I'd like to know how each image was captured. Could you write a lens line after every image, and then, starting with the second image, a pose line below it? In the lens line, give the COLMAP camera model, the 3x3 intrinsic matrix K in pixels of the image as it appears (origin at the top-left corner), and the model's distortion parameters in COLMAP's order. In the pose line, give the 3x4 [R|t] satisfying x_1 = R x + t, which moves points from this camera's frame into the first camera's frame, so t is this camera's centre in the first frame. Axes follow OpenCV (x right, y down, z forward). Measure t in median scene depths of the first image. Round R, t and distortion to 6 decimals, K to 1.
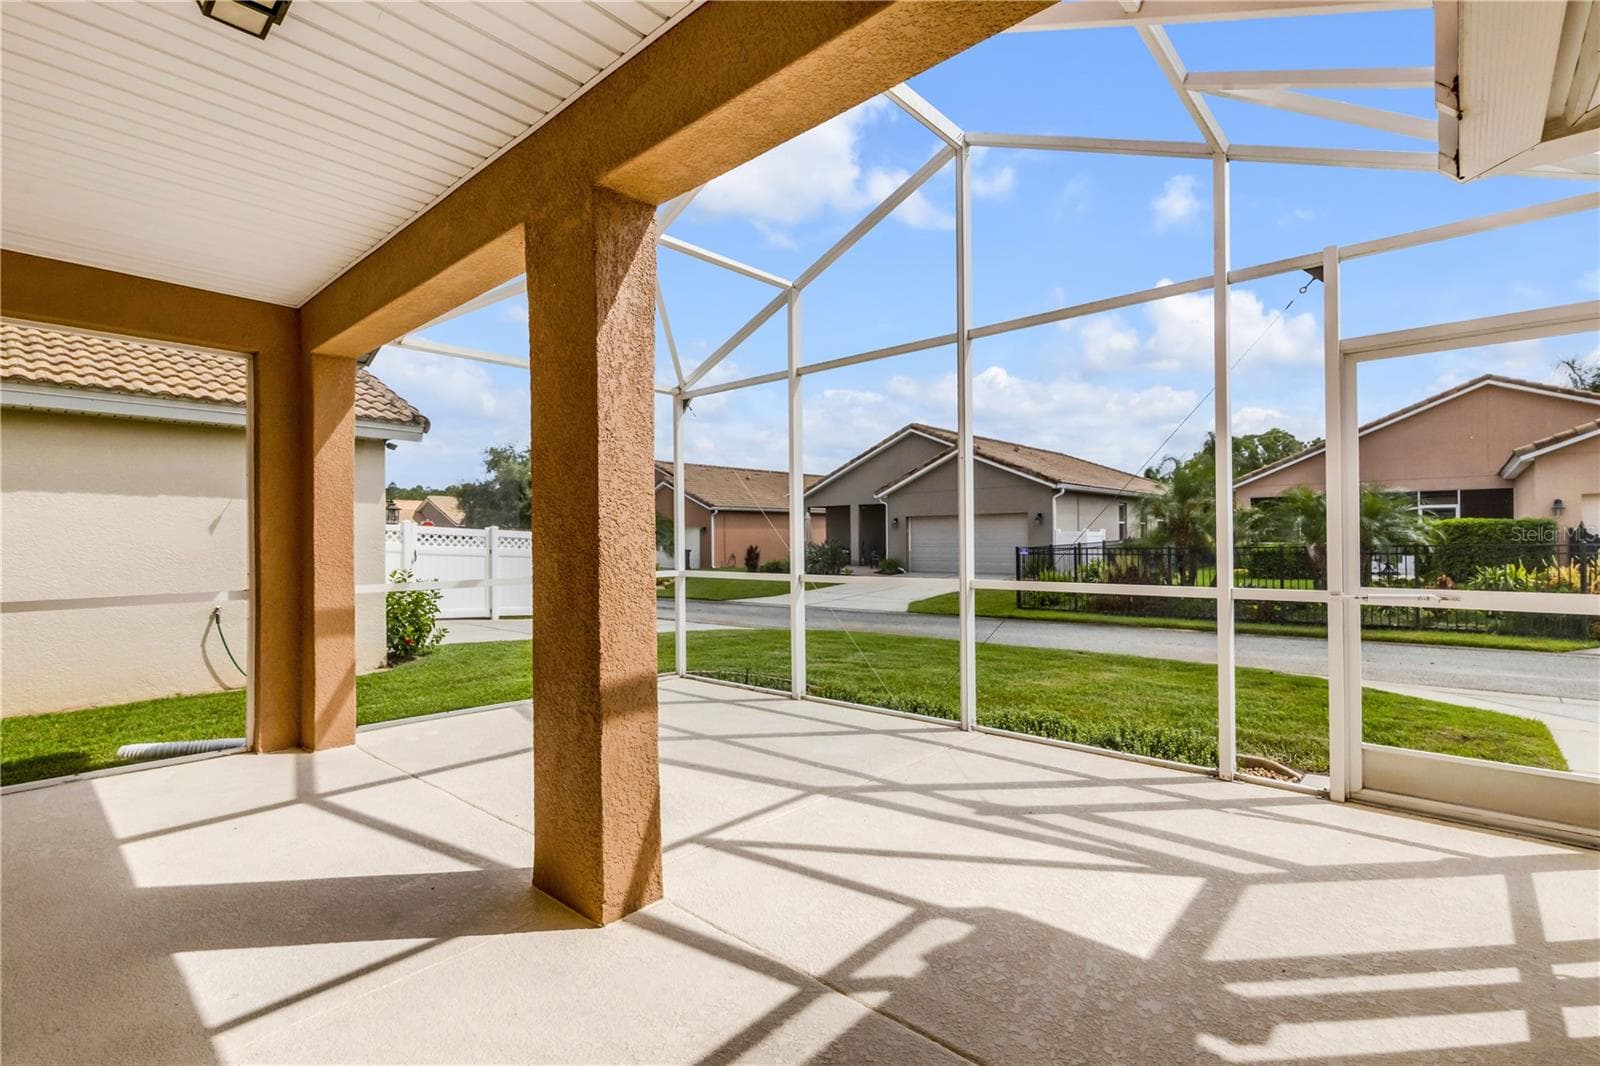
lens RADIAL K [[723.5, 0, 800.0], [0, 723.5, 533.0], [0, 0, 1]] dist [0.003202, -0.000299]
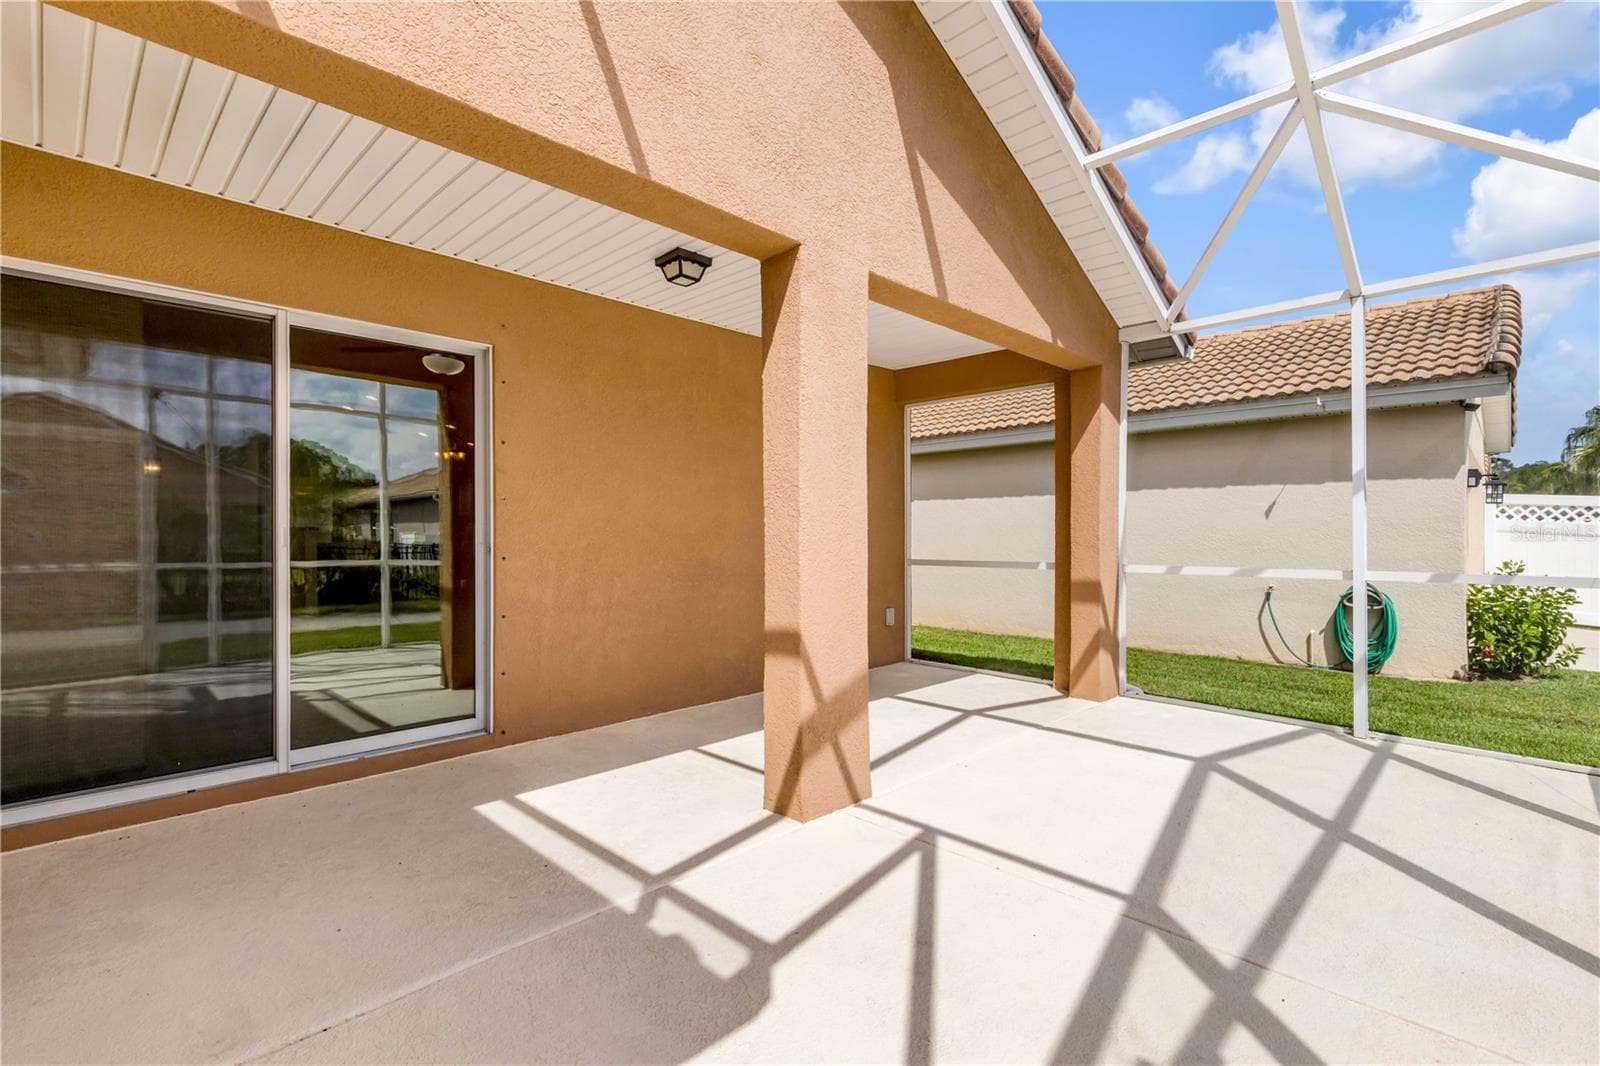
lens RADIAL K [[723.5, 0, 800.0], [0, 723.5, 533.0], [0, 0, 1]] dist [0.003202, -0.000299]
pose [[-0.043779, 0.008090, -0.999008, 0.708096], [0.012738, 0.999890, 0.007538, 0.011661], [0.998960, -0.012396, -0.043877, 0.742492]]
